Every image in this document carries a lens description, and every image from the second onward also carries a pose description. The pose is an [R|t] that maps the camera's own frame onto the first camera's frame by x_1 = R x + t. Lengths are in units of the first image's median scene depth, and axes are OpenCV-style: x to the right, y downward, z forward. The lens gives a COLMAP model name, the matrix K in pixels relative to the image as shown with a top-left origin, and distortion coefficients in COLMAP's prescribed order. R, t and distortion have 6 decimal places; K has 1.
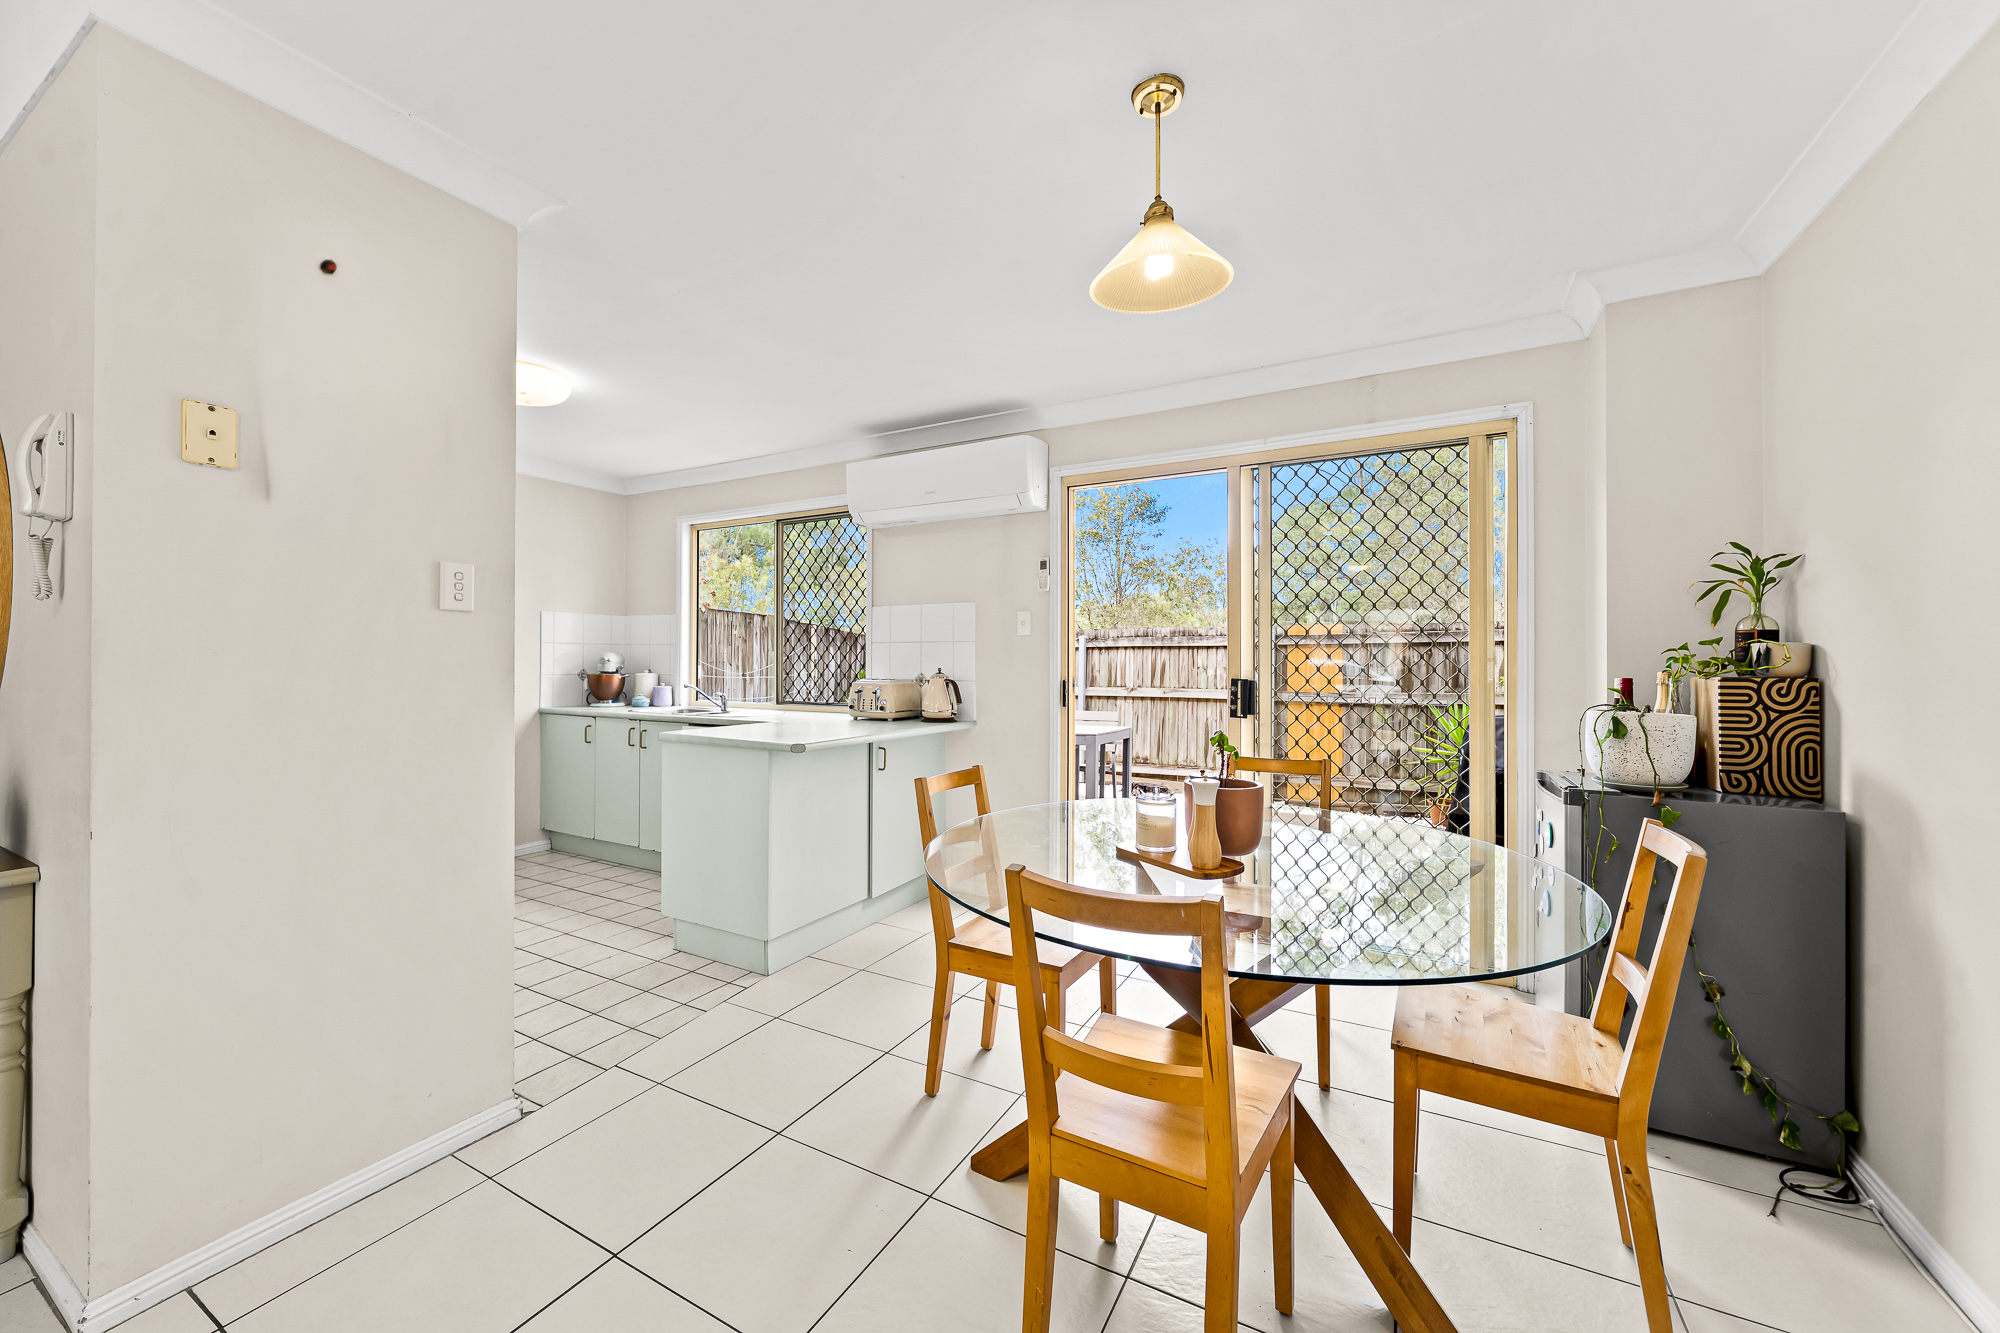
lens RADIAL K [[751.5, 0, 966.1], [0, 751.5, 652.9], [0, 0, 1]] dist [-0.008614, 0.000295]
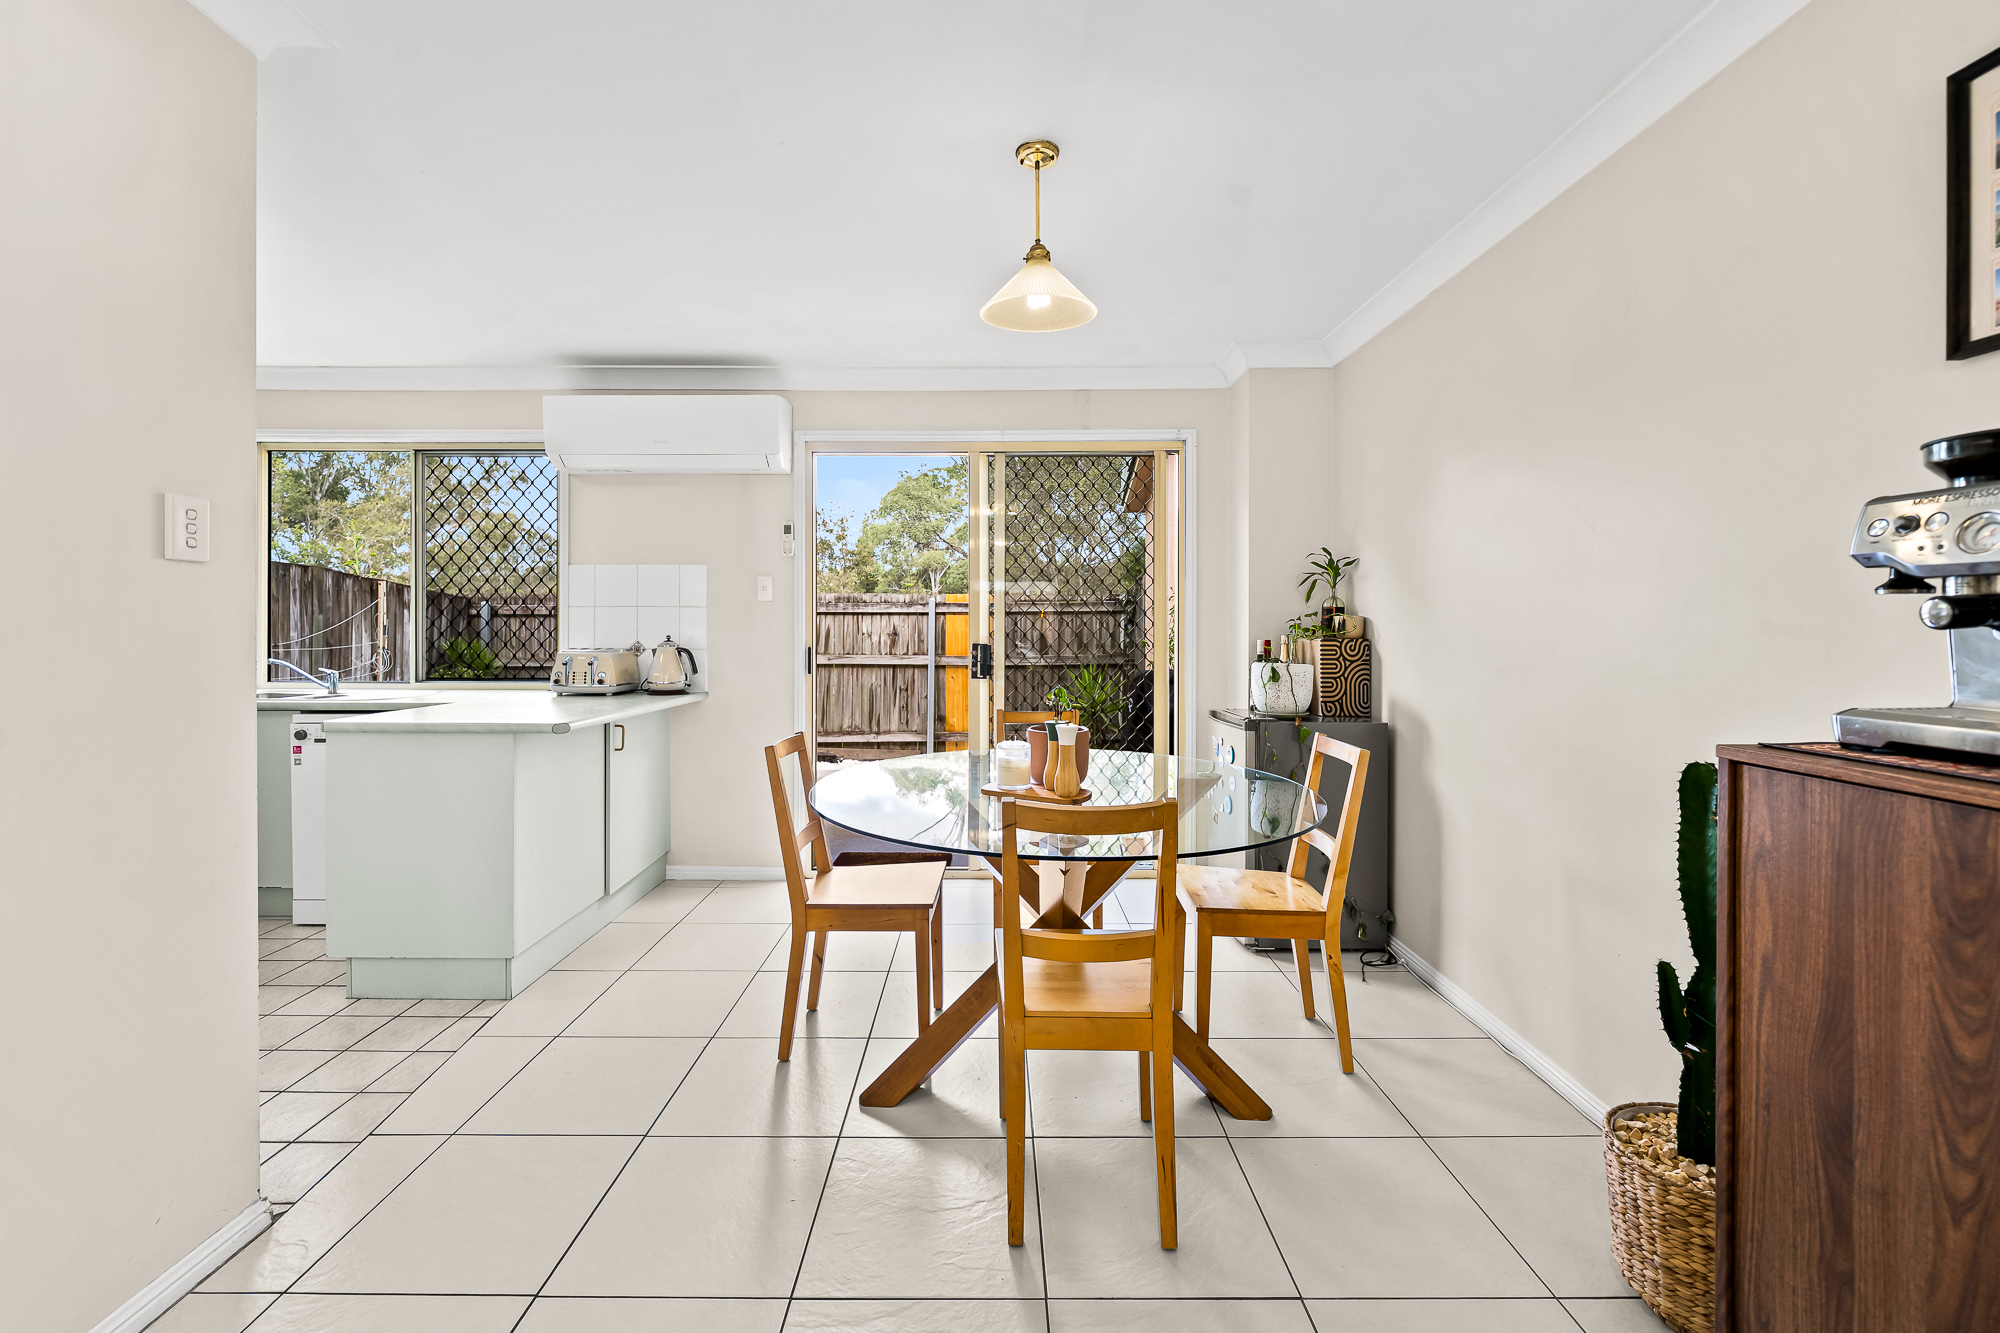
lens RADIAL K [[811.4, 0, 972.9], [0, 811.4, 627.4], [0, 0, 1]] dist [-0.000189, 0.001166]
pose [[0.874536, -0.000373, 0.484961, -0.186141], [-0.005039, 0.999939, 0.009856, -0.001153], [-0.484935, -0.011063, 0.874480, -0.037680]]
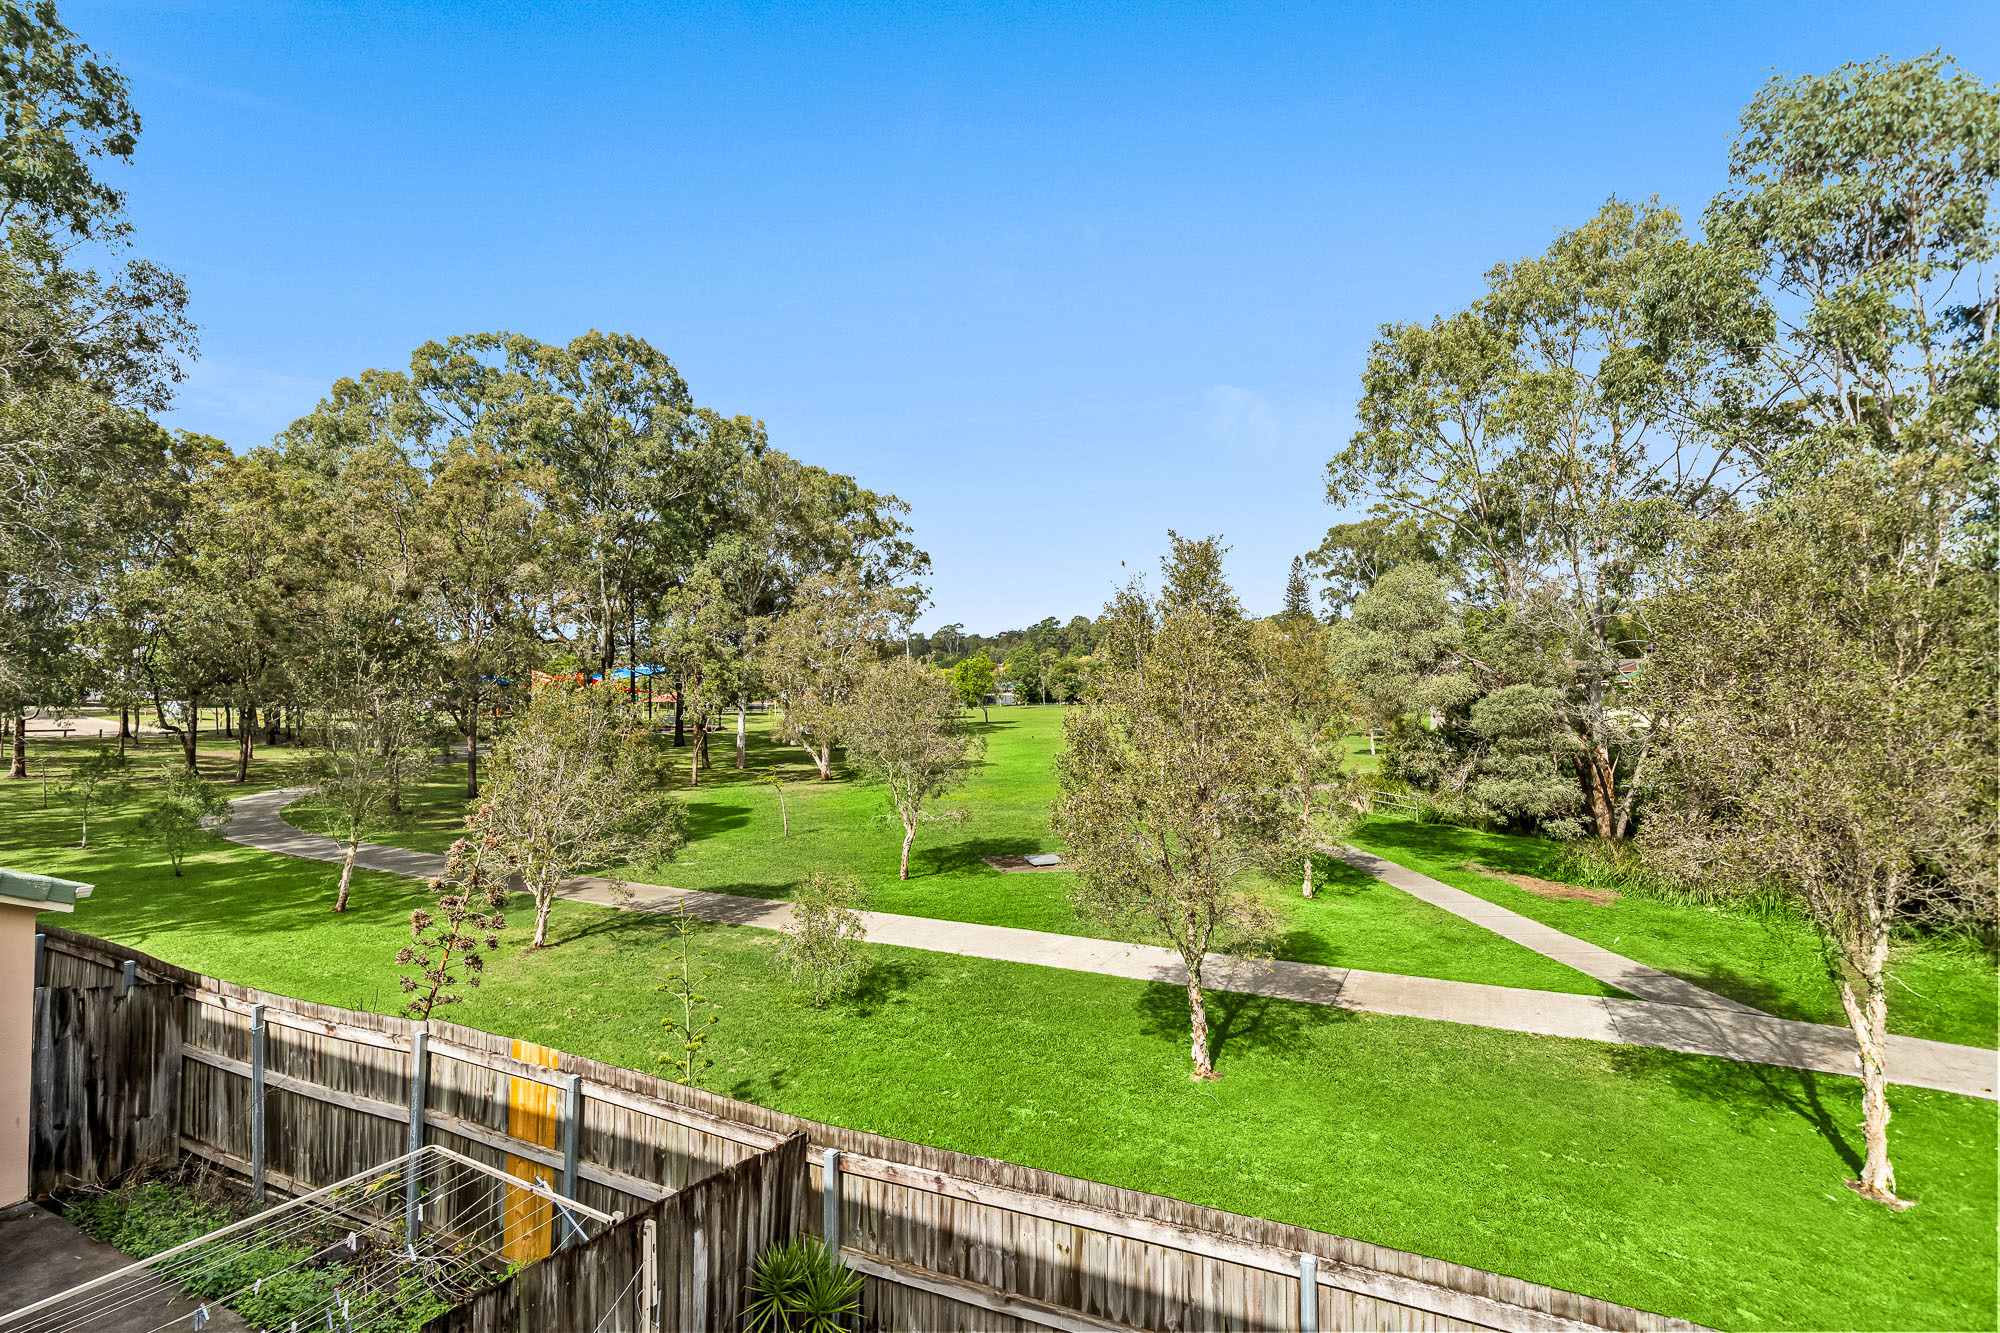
lens RADIAL K [[966.7, 0, 975.1], [0, 966.7, 660.7], [0, 0, 1]] dist [0.008366, 0.000537]
pose [[0.998757, -0.011842, 0.048425, -0.115907], [0.013462, 0.999356, -0.033273, -0.773858], [-0.048000, 0.033884, 0.998272, 1.082662]]
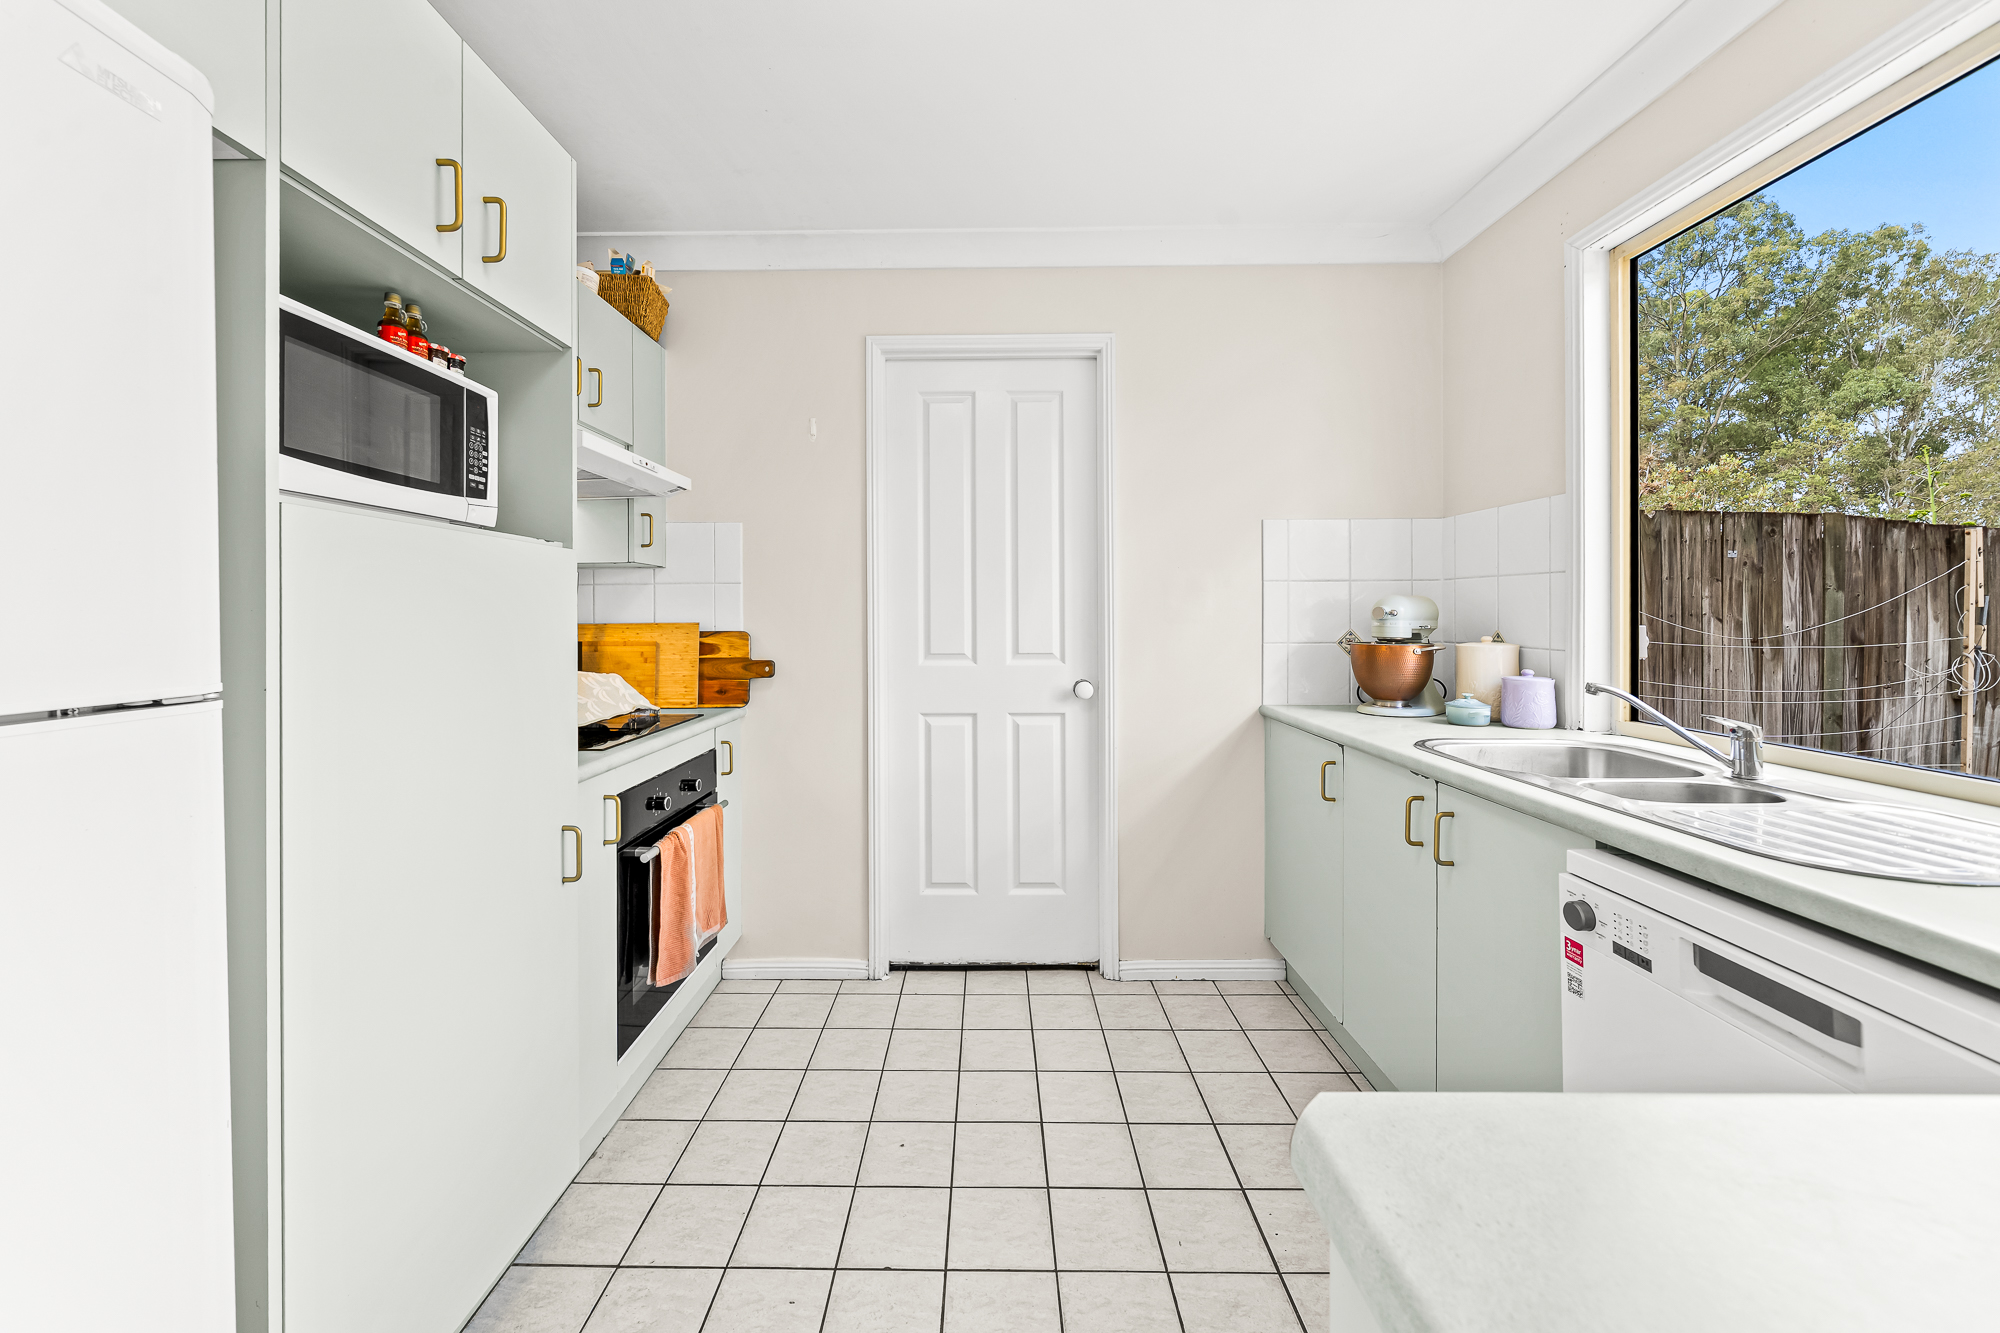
lens RADIAL K [[751.5, 0, 953.4], [0, 751.5, 613.4], [0, 0, 1]] dist [-0.008614, 0.000295]
pose [[0.469414, -0.007226, -0.882949, -0.250939], [0.015793, 0.999875, 0.000214, 0.006247], [0.882837, -0.014045, 0.469470, 0.695085]]
